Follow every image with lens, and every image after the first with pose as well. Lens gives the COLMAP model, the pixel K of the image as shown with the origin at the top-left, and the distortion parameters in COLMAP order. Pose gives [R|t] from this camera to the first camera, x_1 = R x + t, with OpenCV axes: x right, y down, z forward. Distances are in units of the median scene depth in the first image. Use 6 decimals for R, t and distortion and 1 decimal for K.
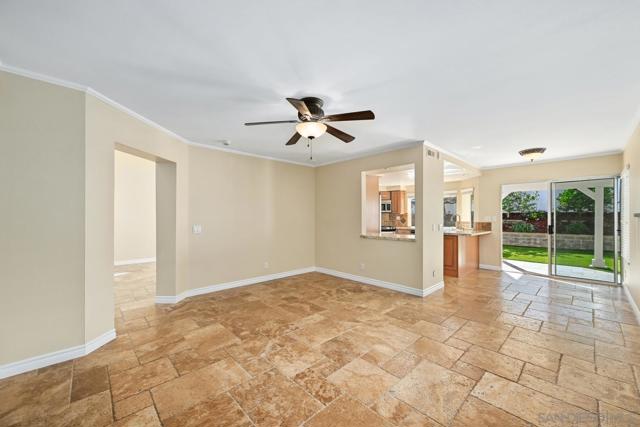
lens RADIAL K [[250.6, 0, 323.6], [0, 250.6, 221.7], [0, 0, 1]] dist [-0.001027, -0.000143]
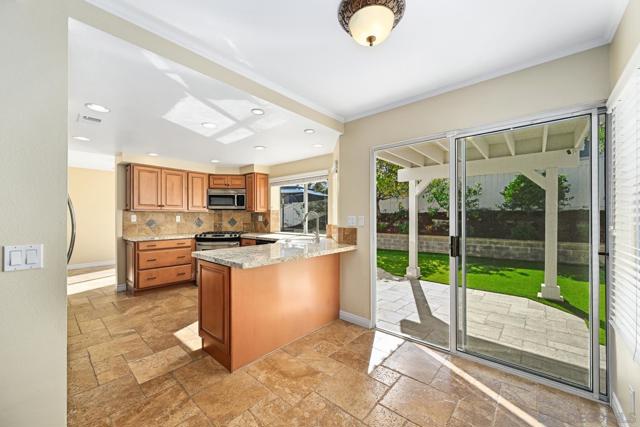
lens RADIAL K [[250.6, 0, 327.5], [0, 250.6, 222.8], [0, 0, 1]] dist [-0.001027, -0.000143]
pose [[0.993959, -0.001330, 0.109741, 0.359570], [0.000419, 0.999965, 0.008329, -0.007866], [-0.109748, -0.008233, 0.993925, 0.333119]]
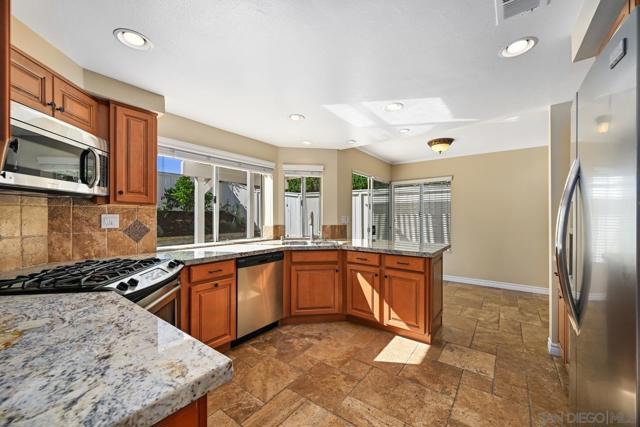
lens RADIAL K [[250.6, 0, 319.7], [0, 250.6, 213.4], [0, 0, 1]] dist [-0.001027, -0.000143]
pose [[-0.180993, 0.010432, 0.983429, 0.016365], [0.014225, 0.999867, -0.007988, -0.014739], [-0.983381, 0.012544, -0.181118, 0.765744]]
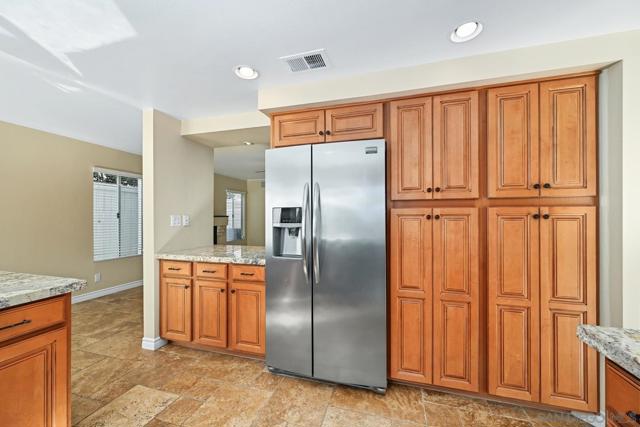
lens RADIAL K [[250.6, 0, 321.0], [0, 250.6, 217.3], [0, 0, 1]] dist [-0.001027, -0.000143]
pose [[-0.864569, 0.016248, -0.502251, 0.200031], [0.004534, 0.999689, 0.024536, -0.014389], [0.502494, 0.018936, -0.864374, 0.800435]]
